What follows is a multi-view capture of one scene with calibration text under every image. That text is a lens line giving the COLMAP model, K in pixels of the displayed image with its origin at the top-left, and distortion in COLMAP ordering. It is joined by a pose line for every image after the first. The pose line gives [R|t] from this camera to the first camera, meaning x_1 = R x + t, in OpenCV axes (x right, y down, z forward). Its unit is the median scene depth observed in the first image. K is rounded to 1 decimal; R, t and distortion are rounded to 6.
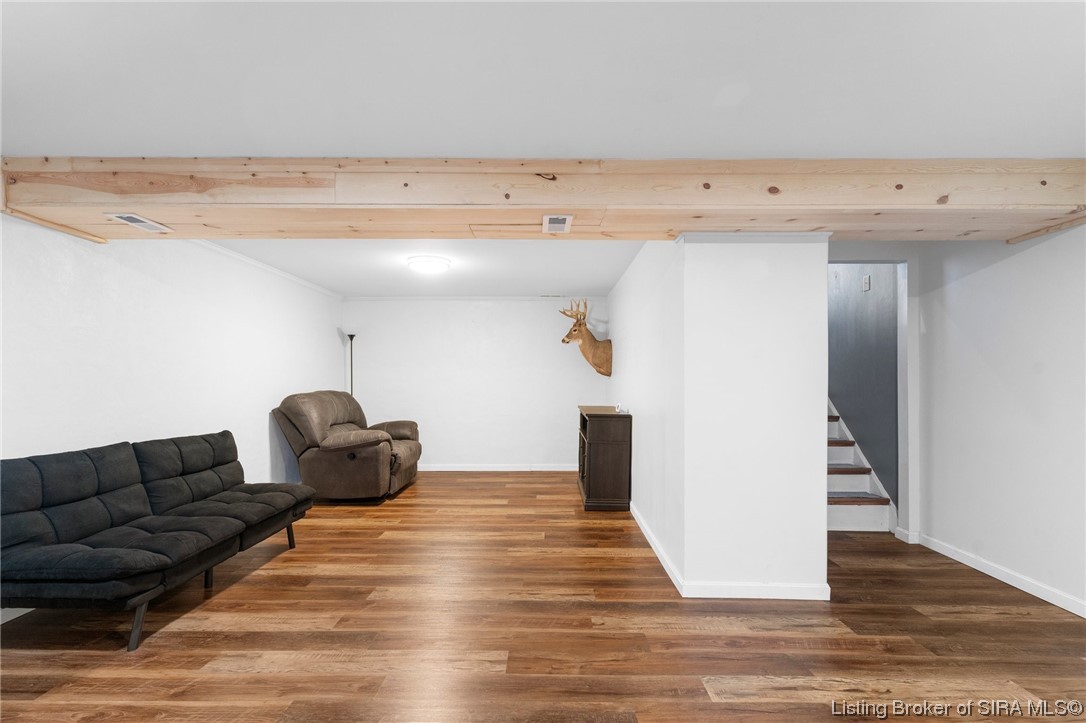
lens RADIAL K [[528.5, 0, 544.5], [0, 528.5, 381.6], [0, 0, 1]] dist [0.000501, 0.000007]
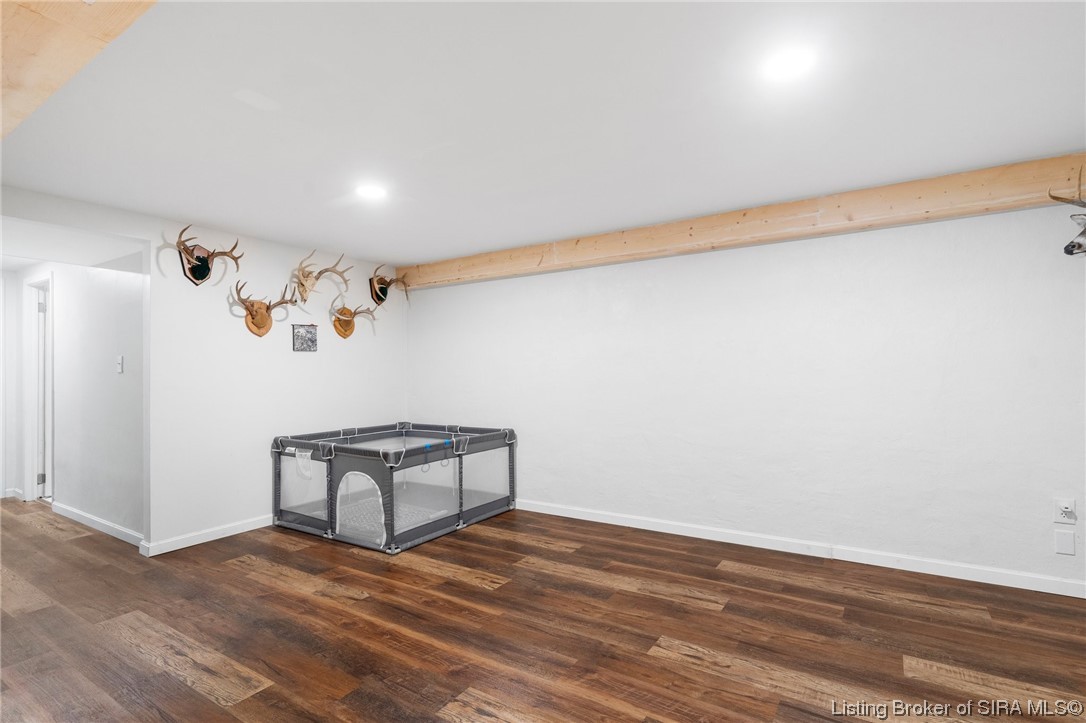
lens RADIAL K [[528.5, 0, 544.5], [0, 528.5, 381.6], [0, 0, 1]] dist [0.000501, 0.000007]
pose [[-0.841496, -0.002853, 0.540255, -0.456322], [0.006602, 0.999857, 0.015564, -0.000356], [-0.540222, 0.016664, -0.841357, 1.047917]]
